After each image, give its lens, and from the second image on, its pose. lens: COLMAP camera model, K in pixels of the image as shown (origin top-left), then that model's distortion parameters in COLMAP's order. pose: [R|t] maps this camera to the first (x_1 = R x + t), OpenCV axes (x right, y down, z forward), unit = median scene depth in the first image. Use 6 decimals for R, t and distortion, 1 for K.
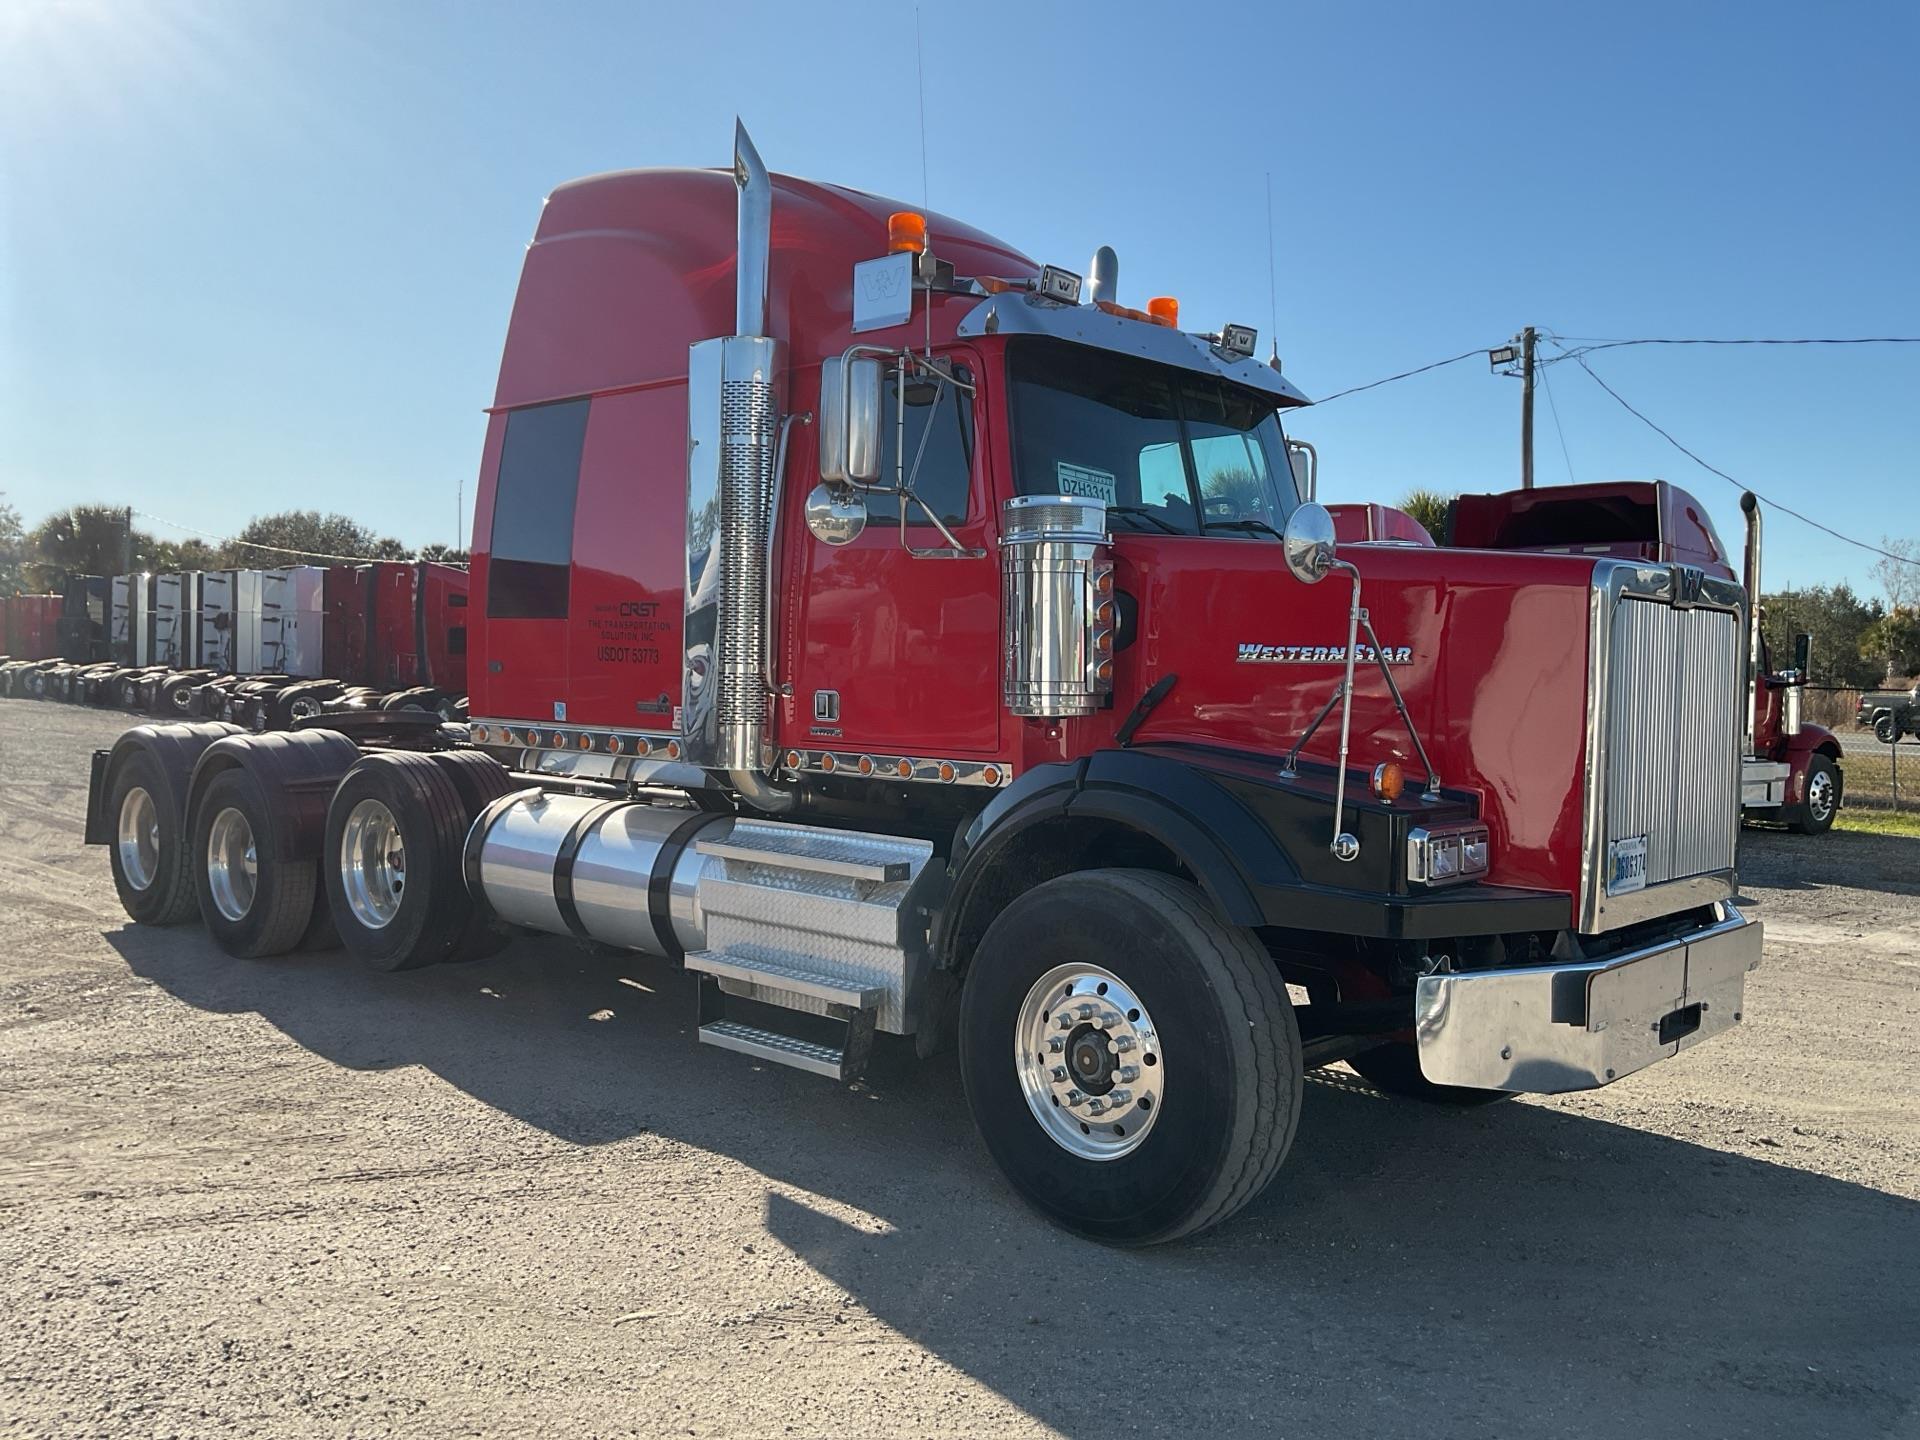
lens RADIAL K [[1571.4, 0, 951.4], [0, 1571.4, 721.6], [0, 0, 1]] dist [0.119101, -0.227374]
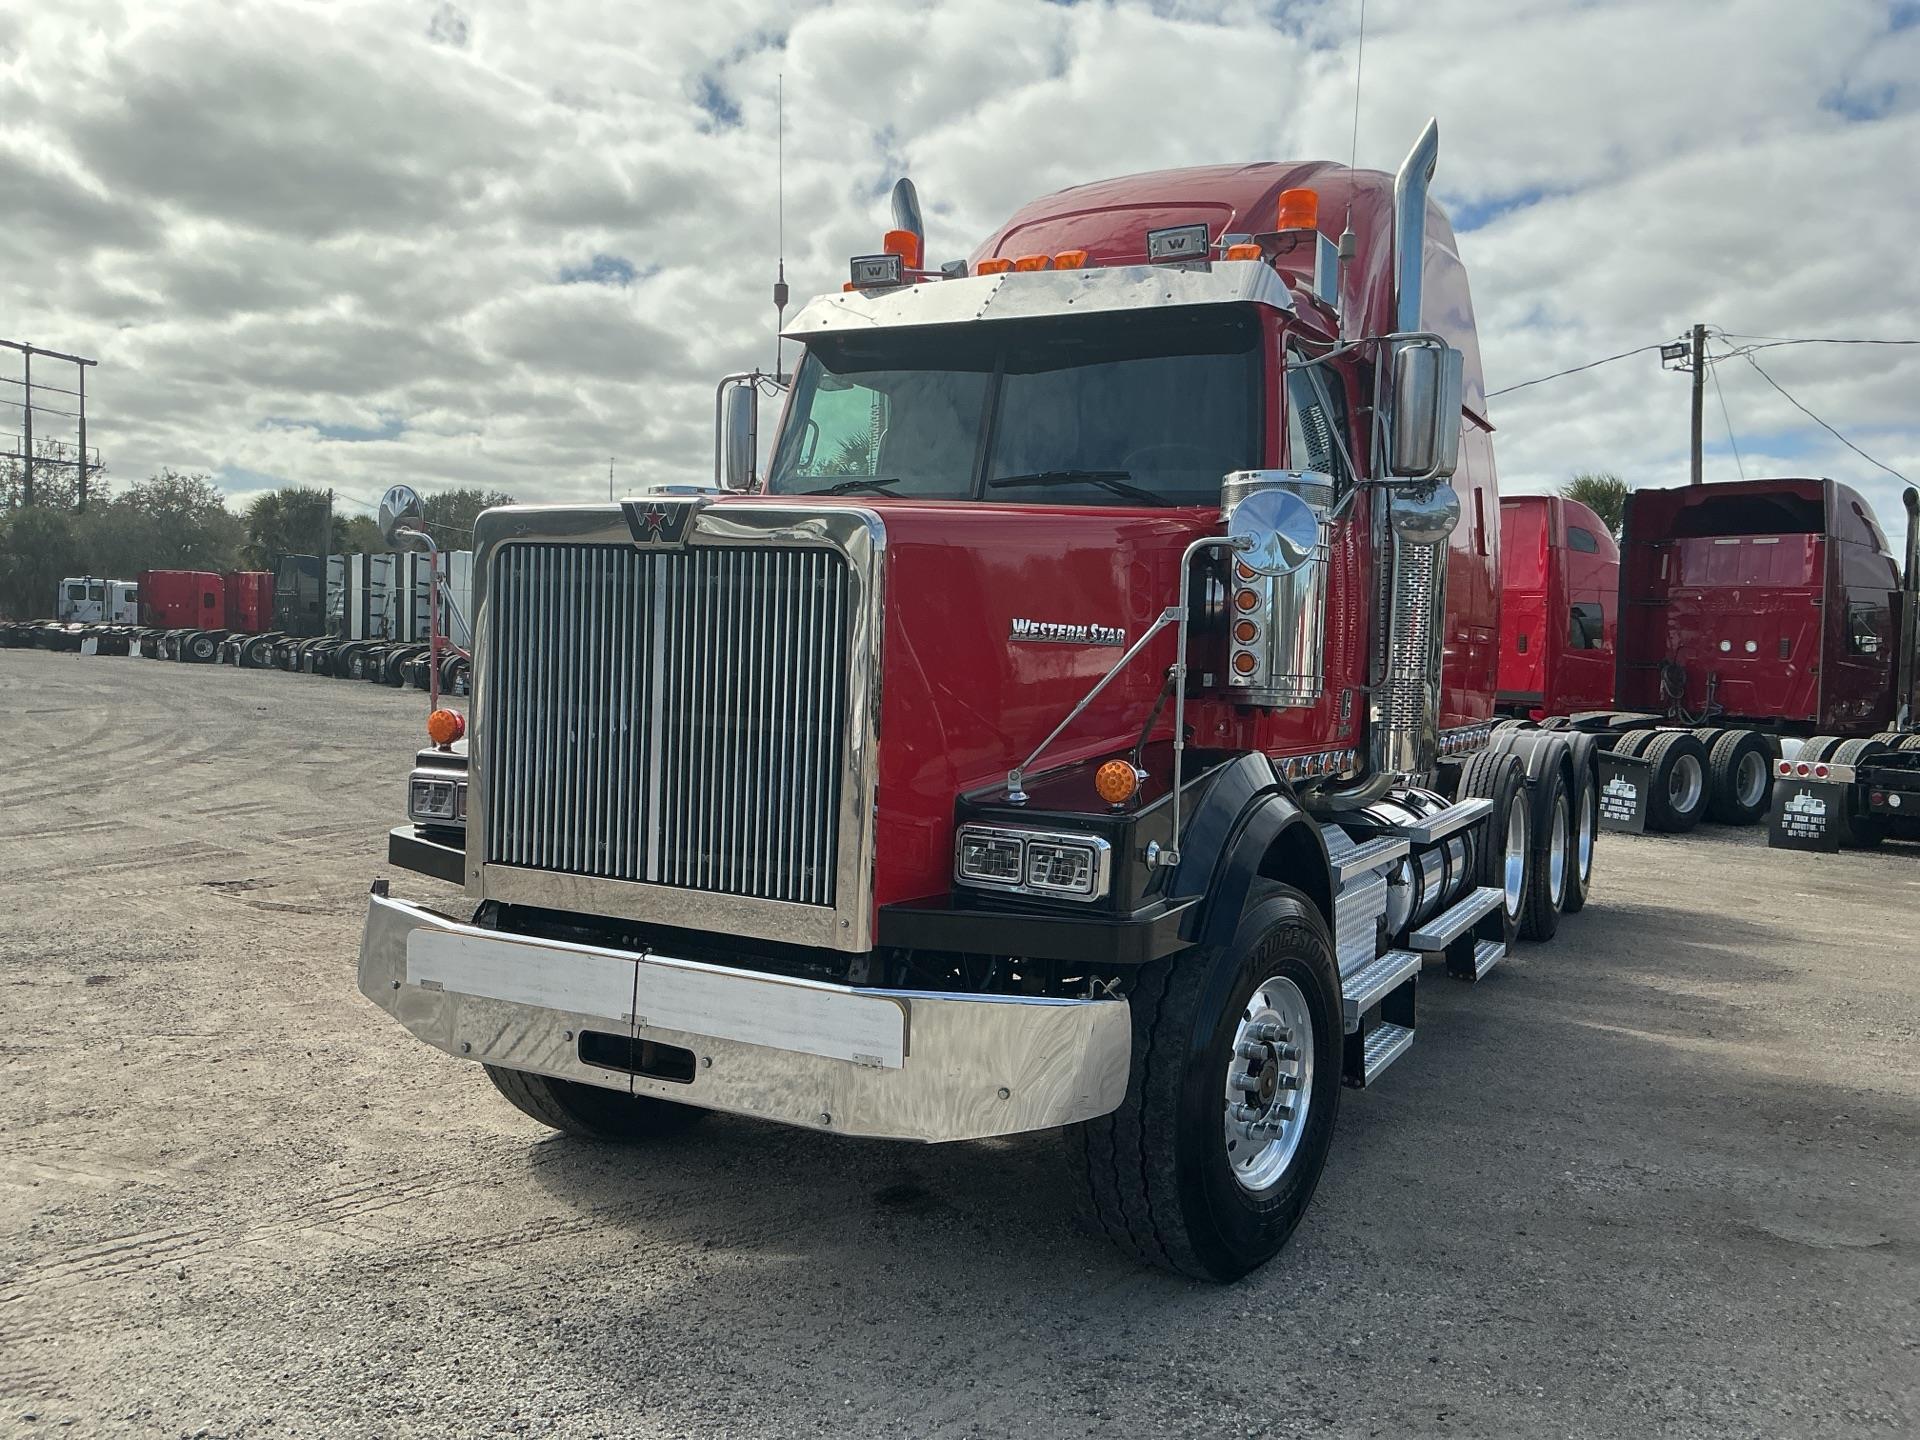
lens RADIAL K [[1584.9, 0, 957.3], [0, 1584.9, 714.1], [0, 0, 1]] dist [0.089836, -0.182943]
pose [[0.267496, 0.034897, -0.962927, 1.131295], [-0.061058, 0.997949, 0.019204, -0.011157], [0.961623, 0.053658, 0.269078, 0.818542]]
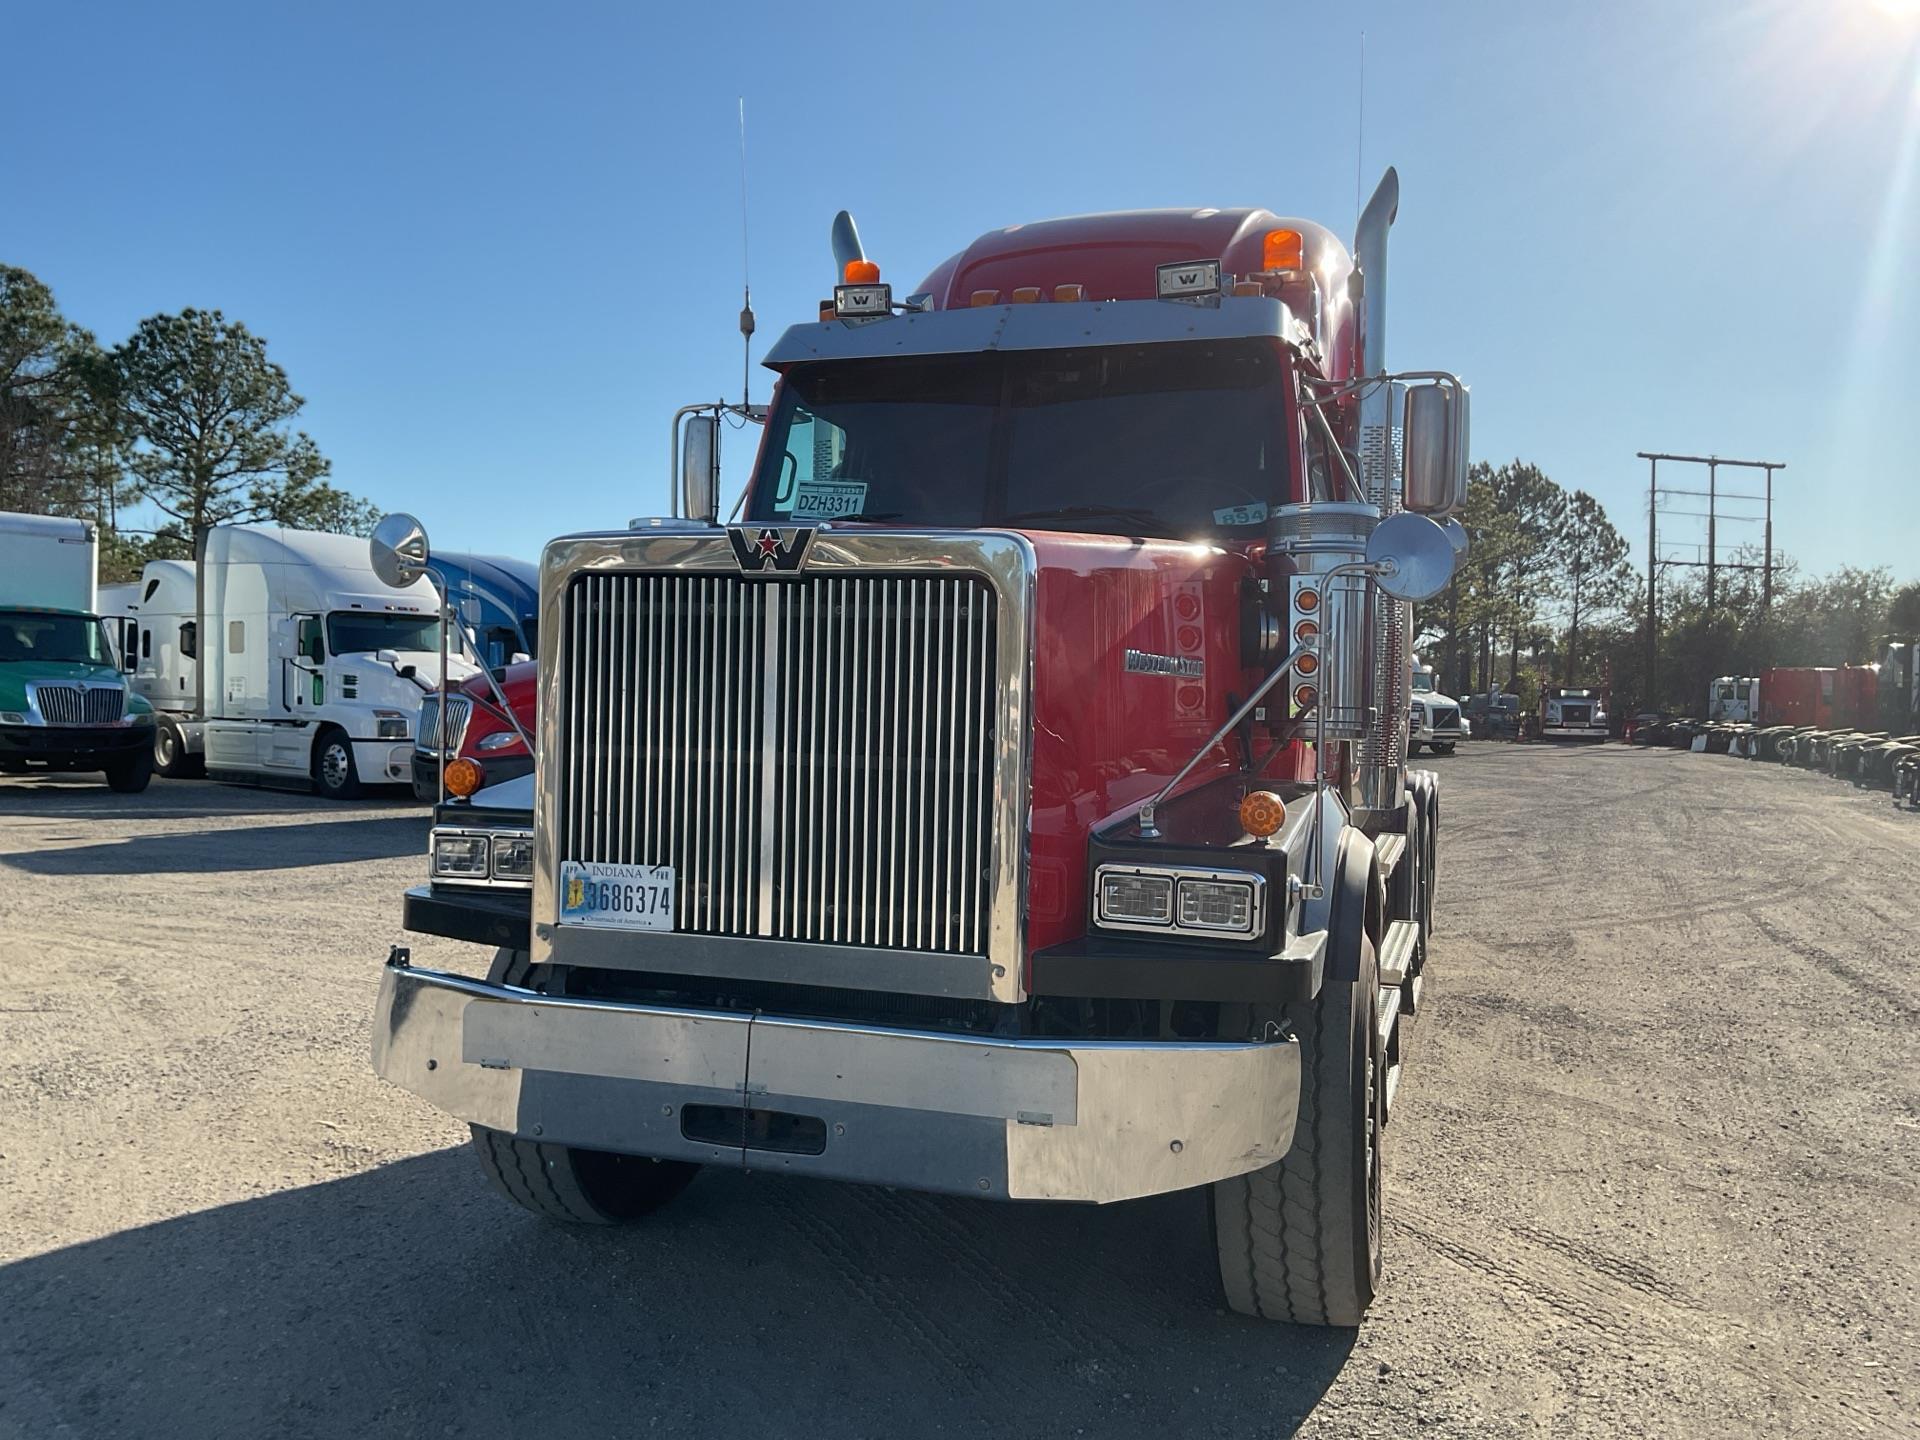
lens RADIAL K [[1584.9, 0, 957.3], [0, 1584.9, 714.1], [0, 0, 1]] dist [0.089836, -0.182943]
pose [[0.420293, -0.003645, -0.907381, 1.039888], [-0.044116, 0.998727, -0.024446, 0.006888], [0.906315, 0.050304, 0.419597, 0.672333]]
